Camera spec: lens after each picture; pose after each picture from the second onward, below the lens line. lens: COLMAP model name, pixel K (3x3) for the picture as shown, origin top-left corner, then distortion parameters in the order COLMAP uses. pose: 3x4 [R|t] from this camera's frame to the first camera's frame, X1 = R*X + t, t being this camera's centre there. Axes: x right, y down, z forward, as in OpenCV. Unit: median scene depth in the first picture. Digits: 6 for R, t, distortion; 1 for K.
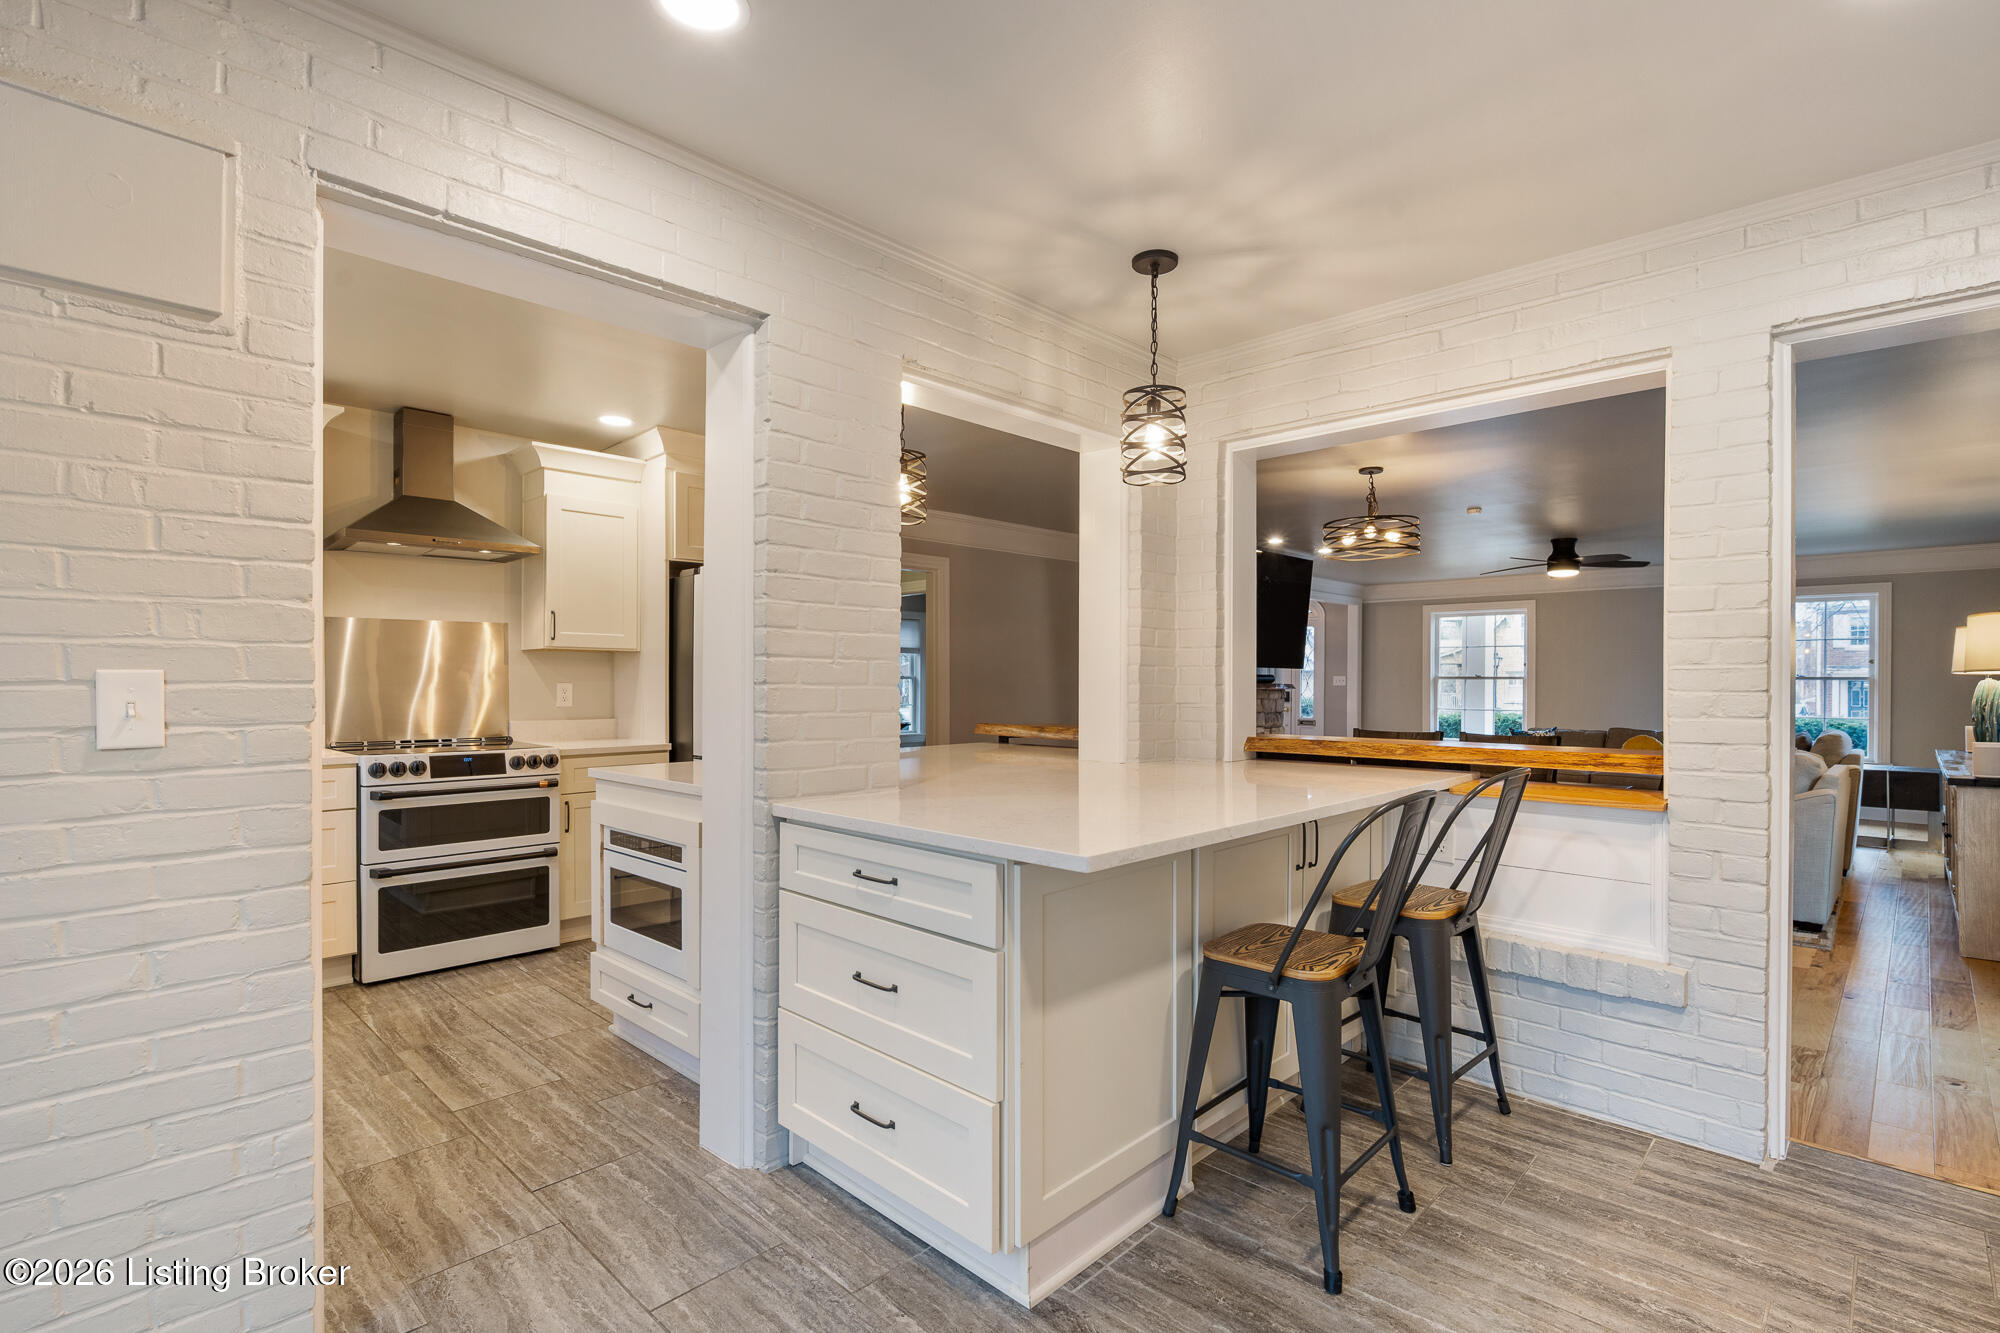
lens RADIAL K [[946.4, 0, 1010.9], [0, 946.4, 684.5], [0, 0, 1]] dist [0.000586, 0.000405]
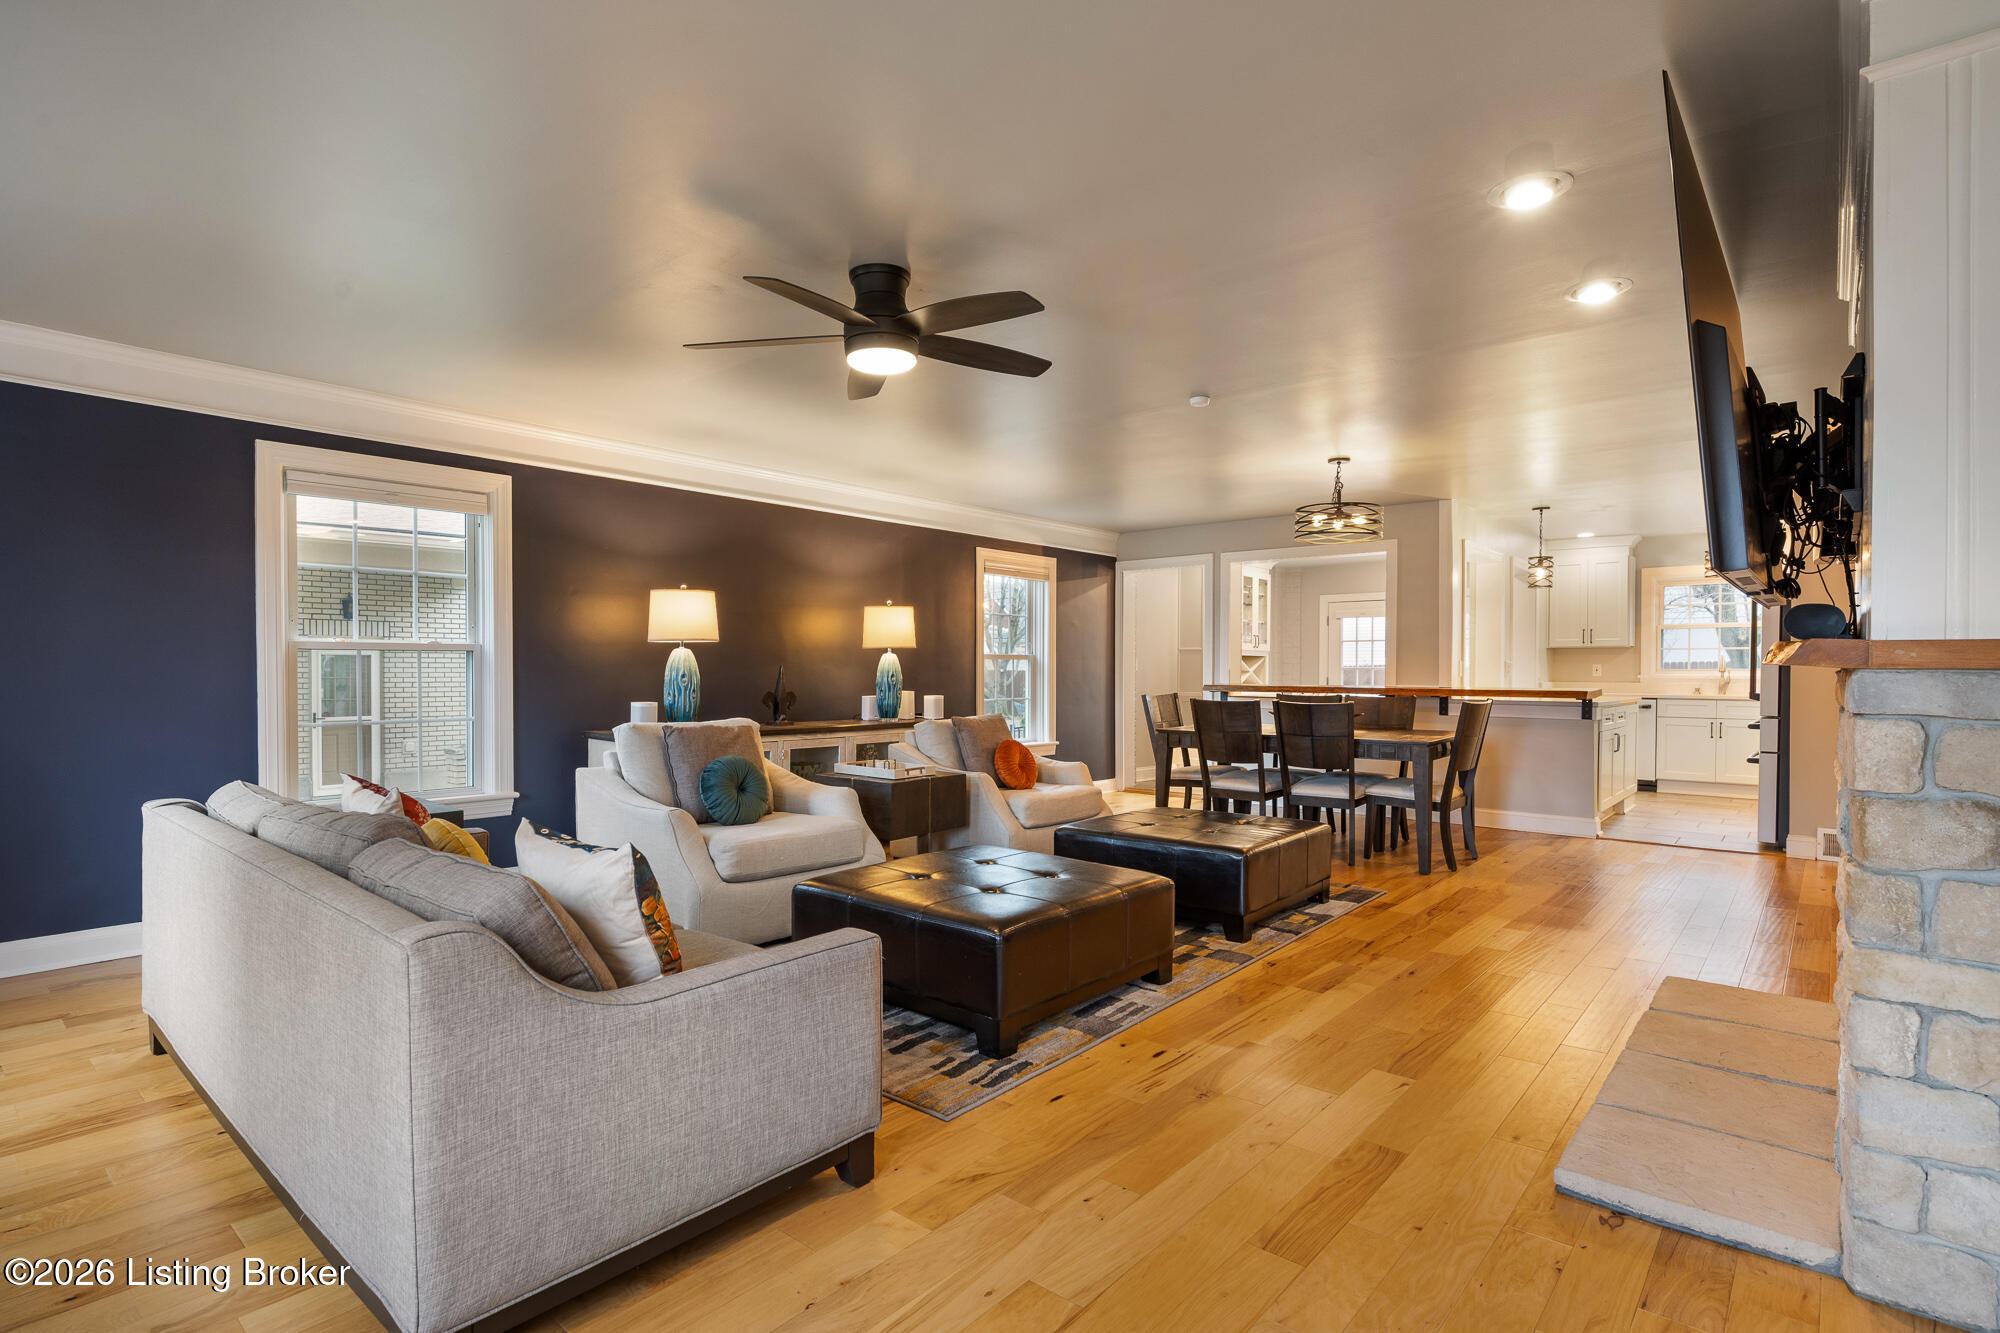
lens RADIAL K [[986.0, 0, 1007.5], [0, 986.0, 691.8], [0, 0, 1]] dist [-0.003498, -0.000667]
pose [[-0.997828, -0.002251, -0.065833, 1.065694], [-0.003989, 0.999647, 0.026278, 0.011657], [0.065751, 0.026484, -0.997485, 2.697800]]
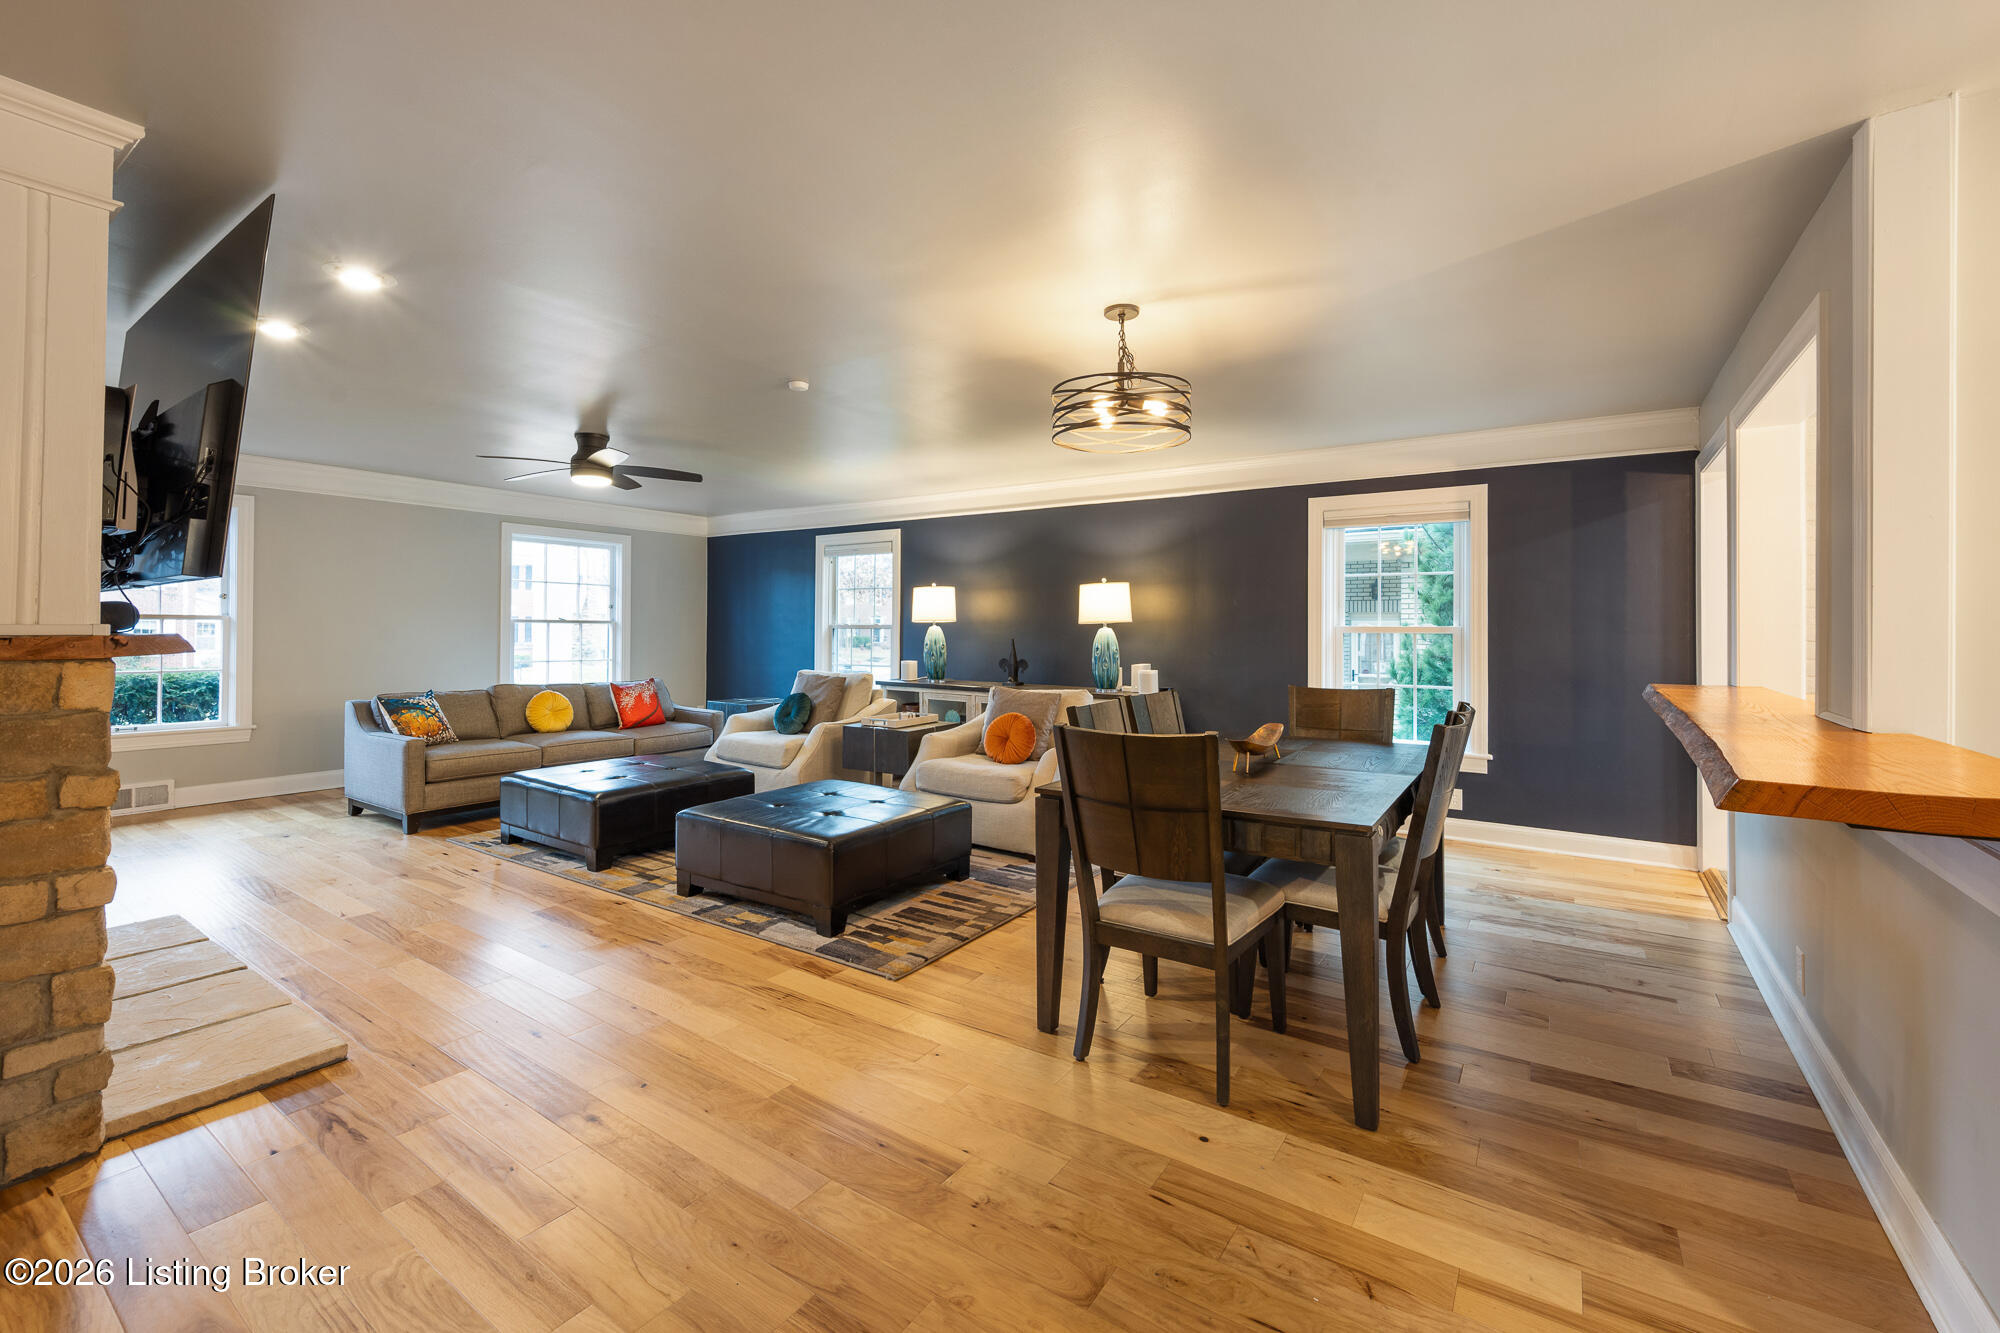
lens RADIAL K [[822.4, 0, 1003.8], [0, 822.4, 651.8], [0, 0, 1]] dist [0.000685, -0.000175]
pose [[-0.172711, -0.036071, 0.984312, -0.218547], [-0.001086, 0.999336, 0.036431, -0.018142], [-0.984972, 0.005223, -0.172636, 1.513331]]
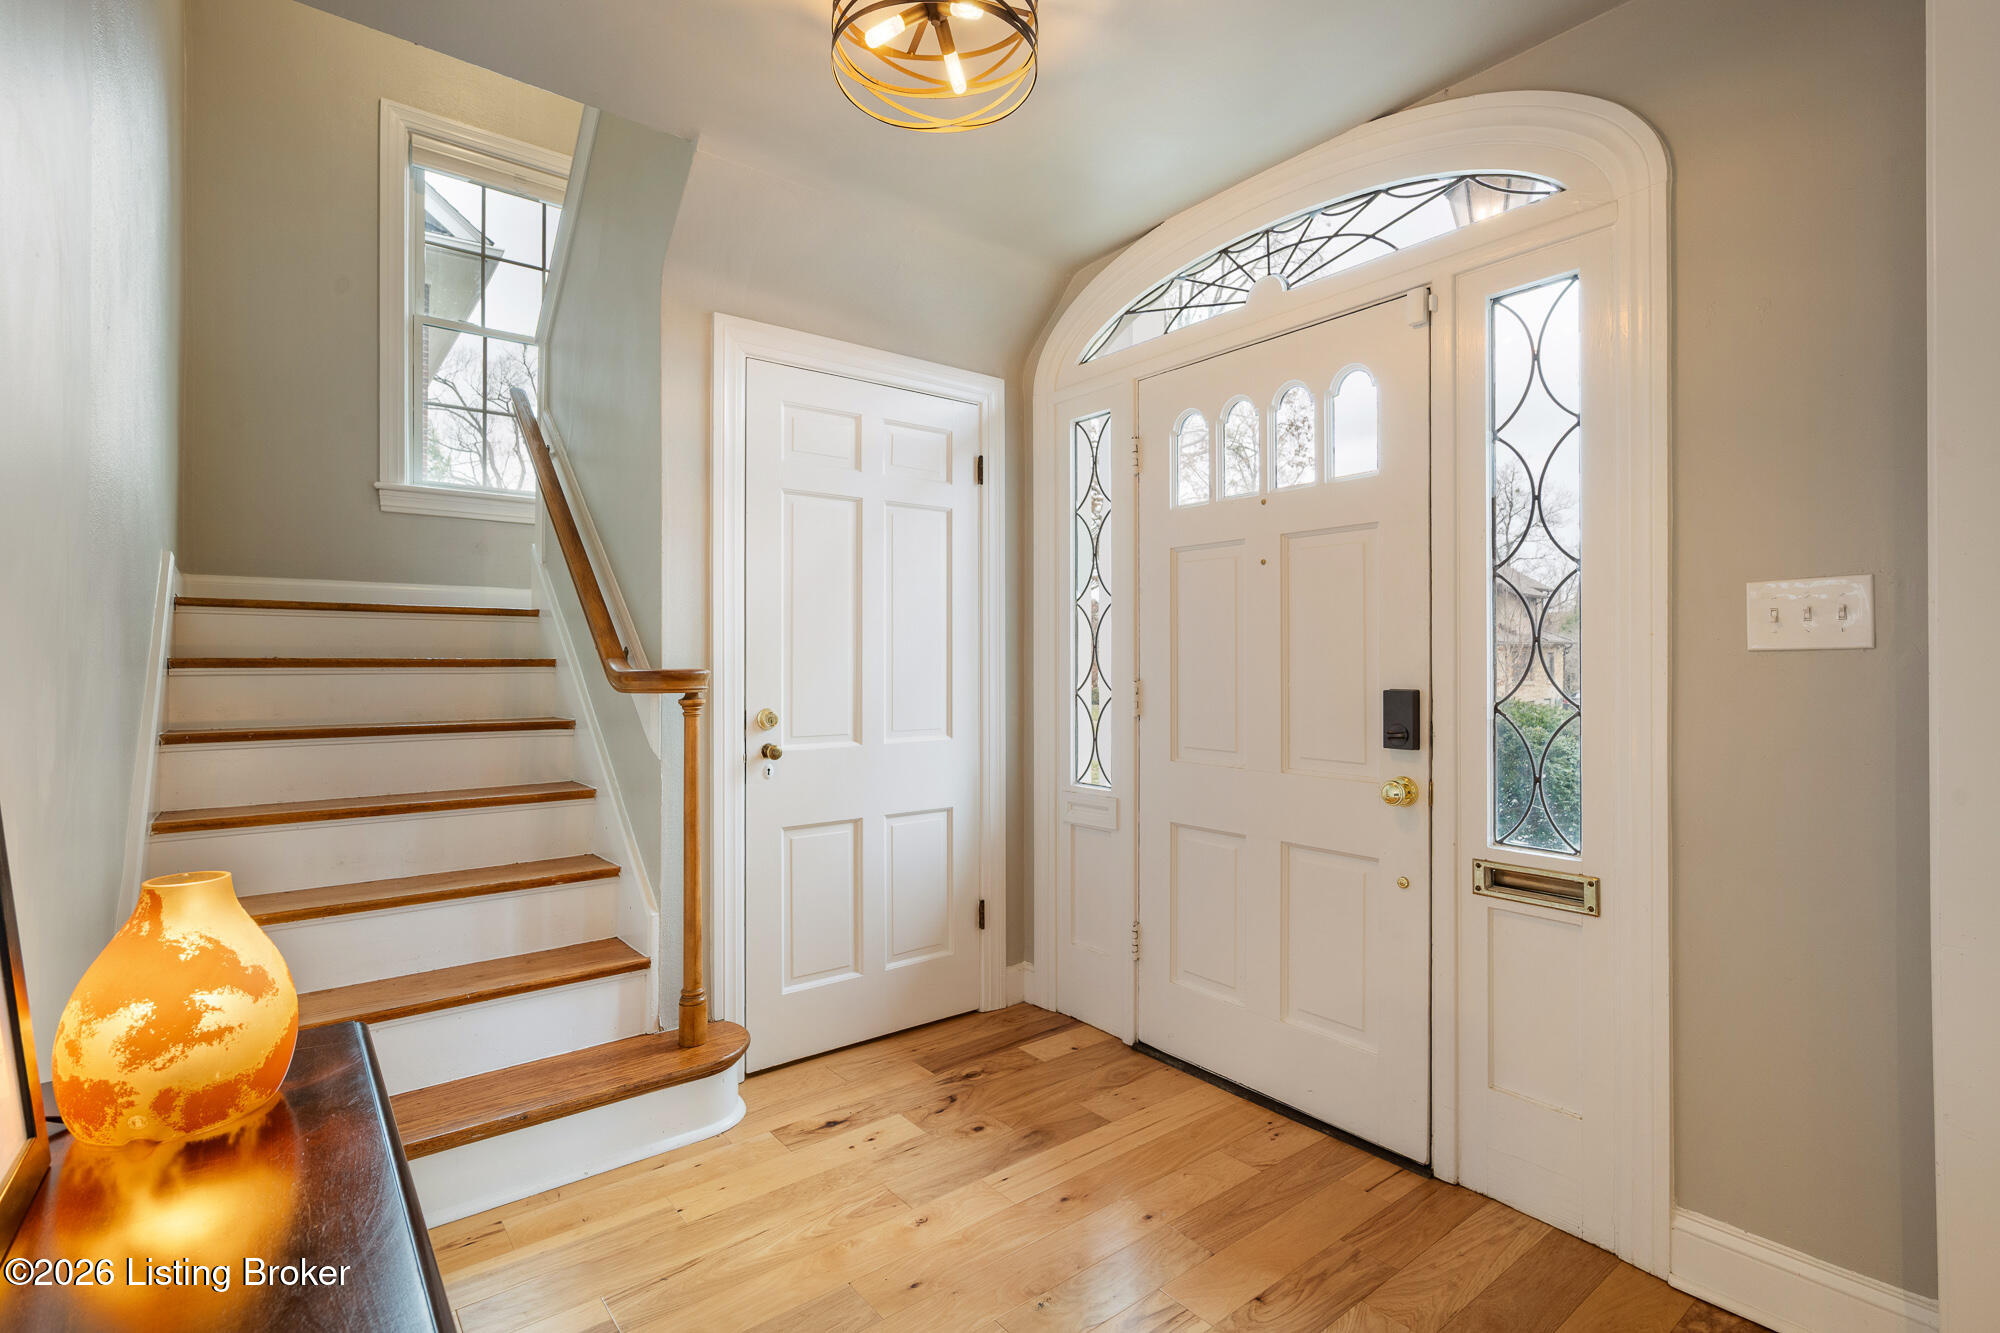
lens RADIAL K [[941.7, 0, 995.5], [0, 941.7, 658.1], [0, 0, 1]] dist [0.001639, 0.000110]
pose [[0.991274, -0.005210, -0.131718, 0.737089], [0.003623, 0.999918, -0.012281, 0.010913], [0.131771, 0.011697, 0.991211, 2.509026]]
